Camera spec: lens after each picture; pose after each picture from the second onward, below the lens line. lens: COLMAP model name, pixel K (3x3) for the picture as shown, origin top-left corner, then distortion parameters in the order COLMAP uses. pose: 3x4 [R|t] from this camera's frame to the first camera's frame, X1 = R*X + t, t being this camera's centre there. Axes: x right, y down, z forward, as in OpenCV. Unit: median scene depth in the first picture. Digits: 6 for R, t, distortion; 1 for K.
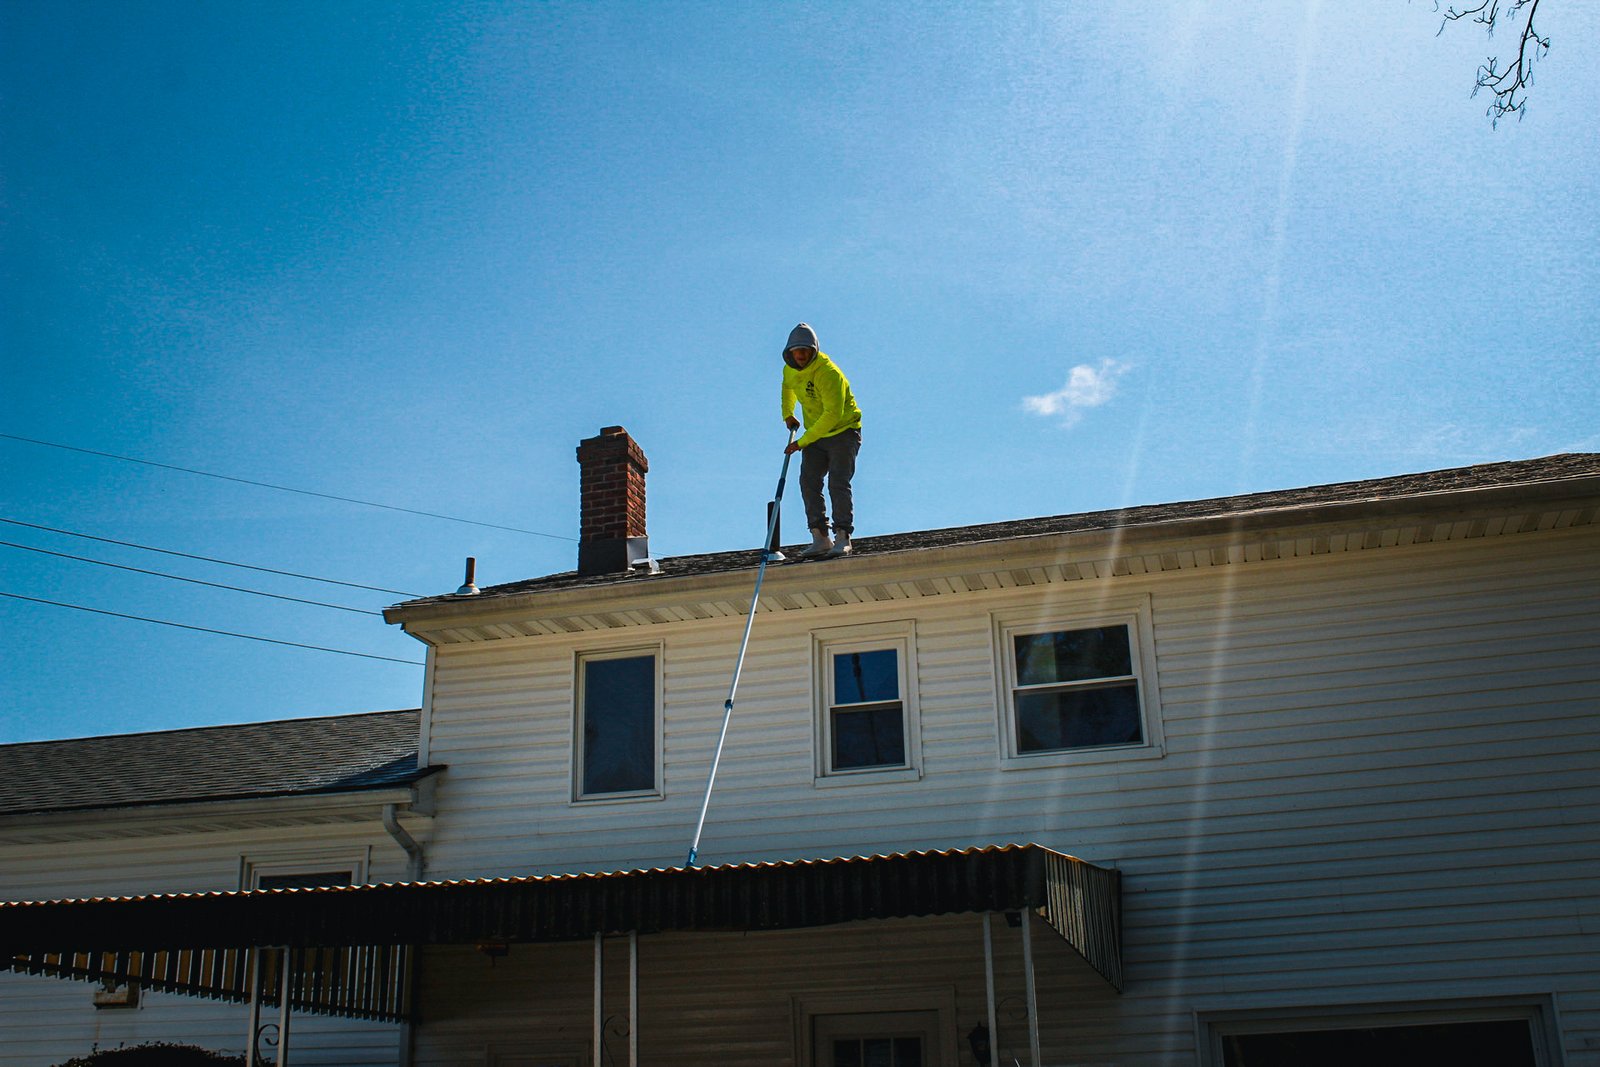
lens RADIAL K [[1740.3, 0, 800.0], [0, 1740.3, 533.5], [0, 0, 1]] dist [-0.001923, -0.495167]
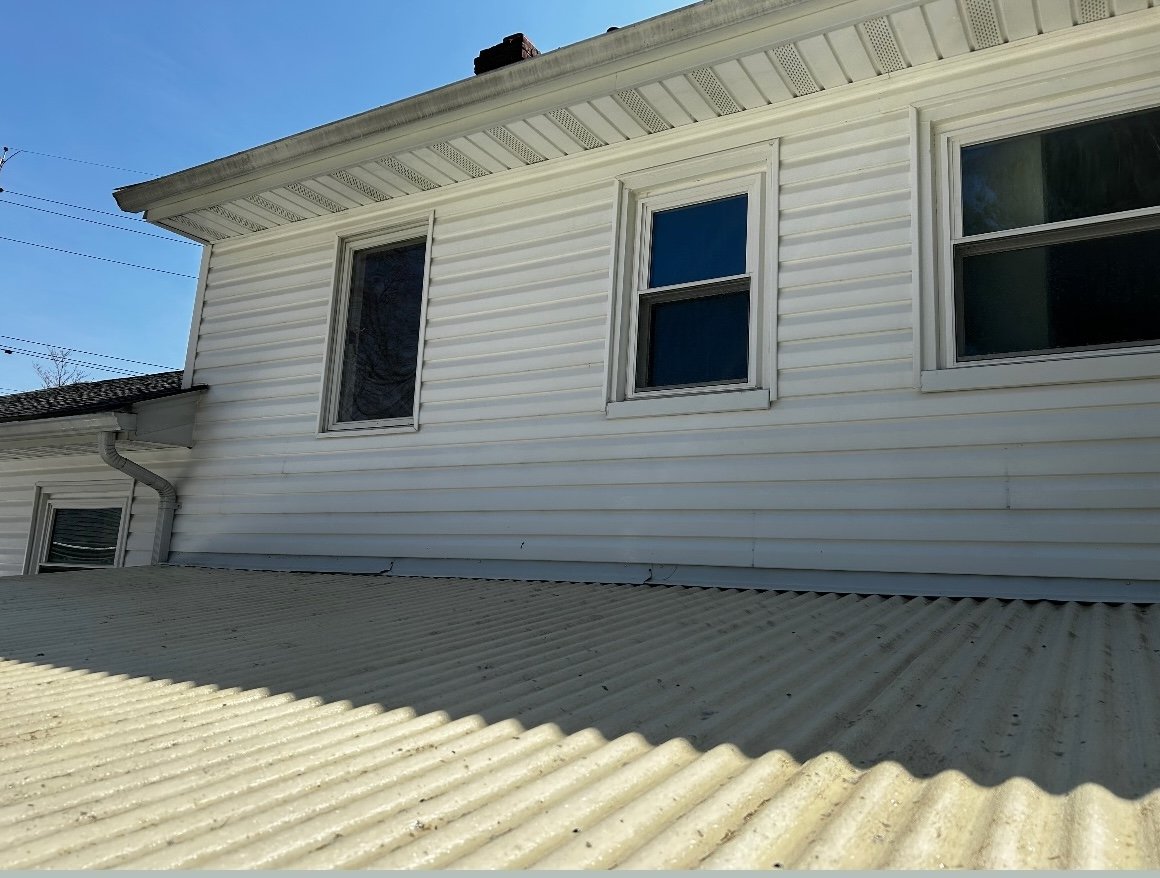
lens RADIAL K [[916.9, 0, 558.3], [0, 916.9, 436.1], [0, 0, 1]] dist [0.043063, -0.005653]
pose [[0.951545, 0.020492, -0.306827, 0.091840], [0.028856, 0.987424, 0.155435, 0.097077], [0.306153, -0.156758, 0.938987, 0.657639]]
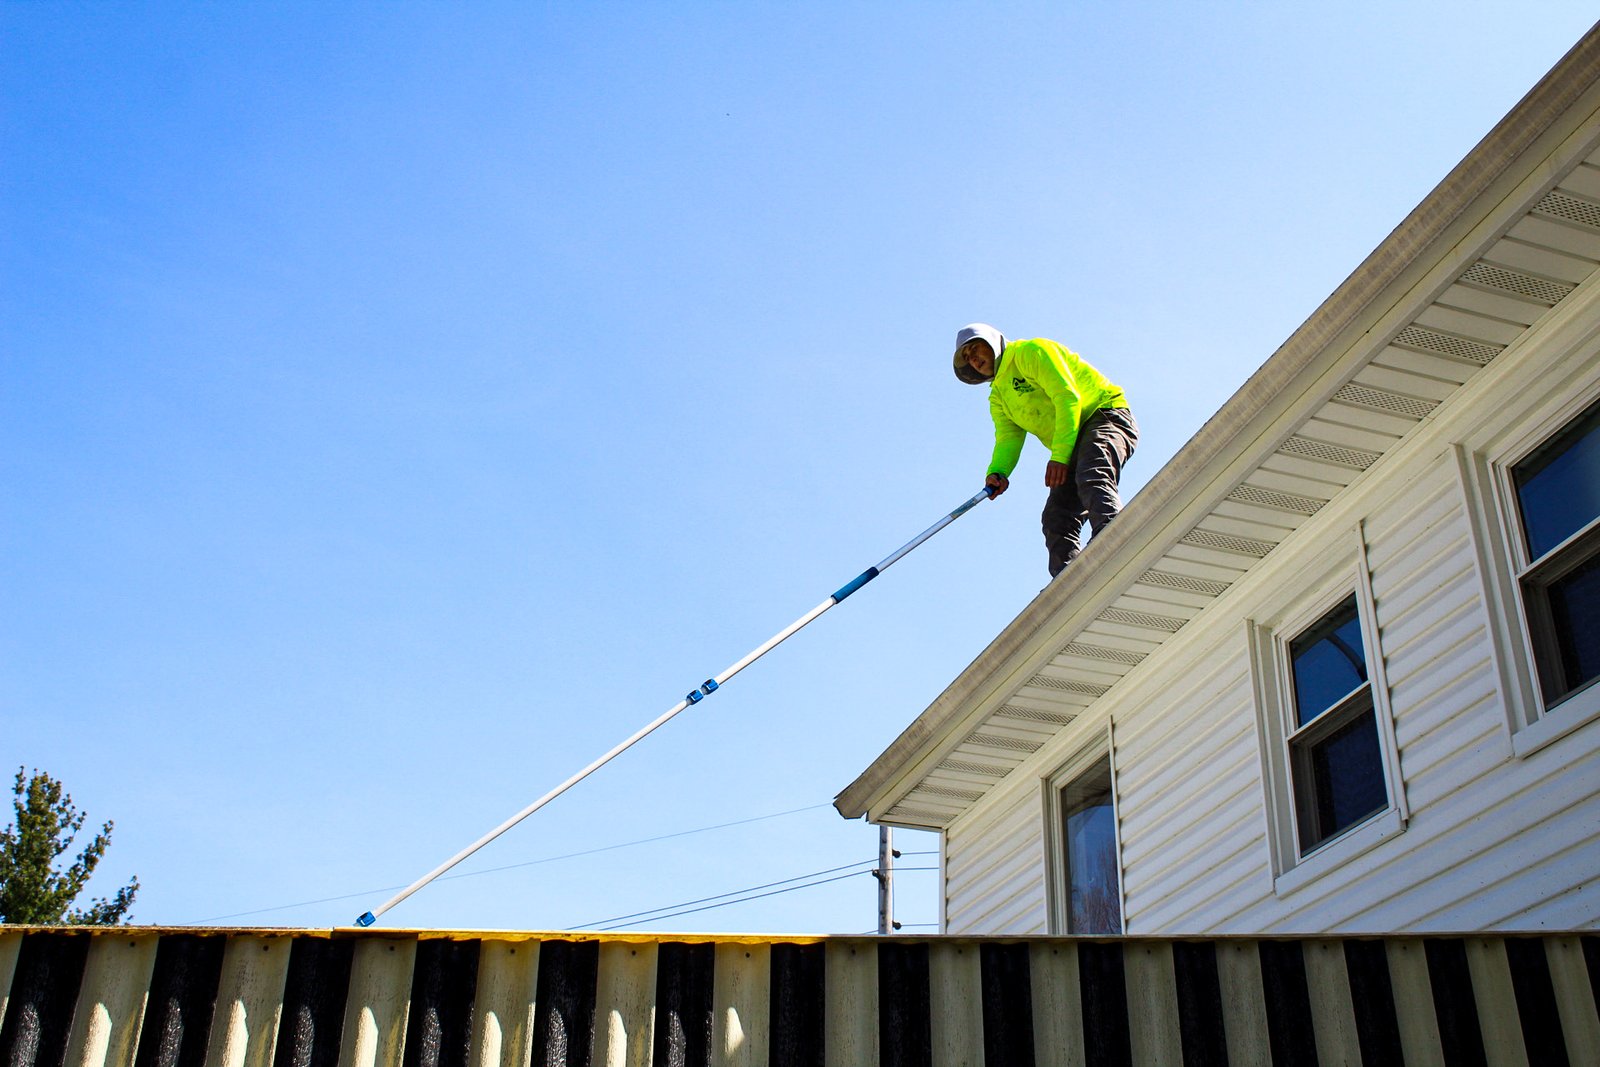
lens RADIAL K [[1740.3, 0, 800.0], [0, 1740.3, 533.5], [0, 0, 1]] dist [-0.001923, -0.495167]
pose [[0.559050, -0.393038, -0.730057, 0.335296], [0.254532, 0.919344, -0.300032, 0.159402], [0.789098, -0.018090, 0.614001, 0.557299]]
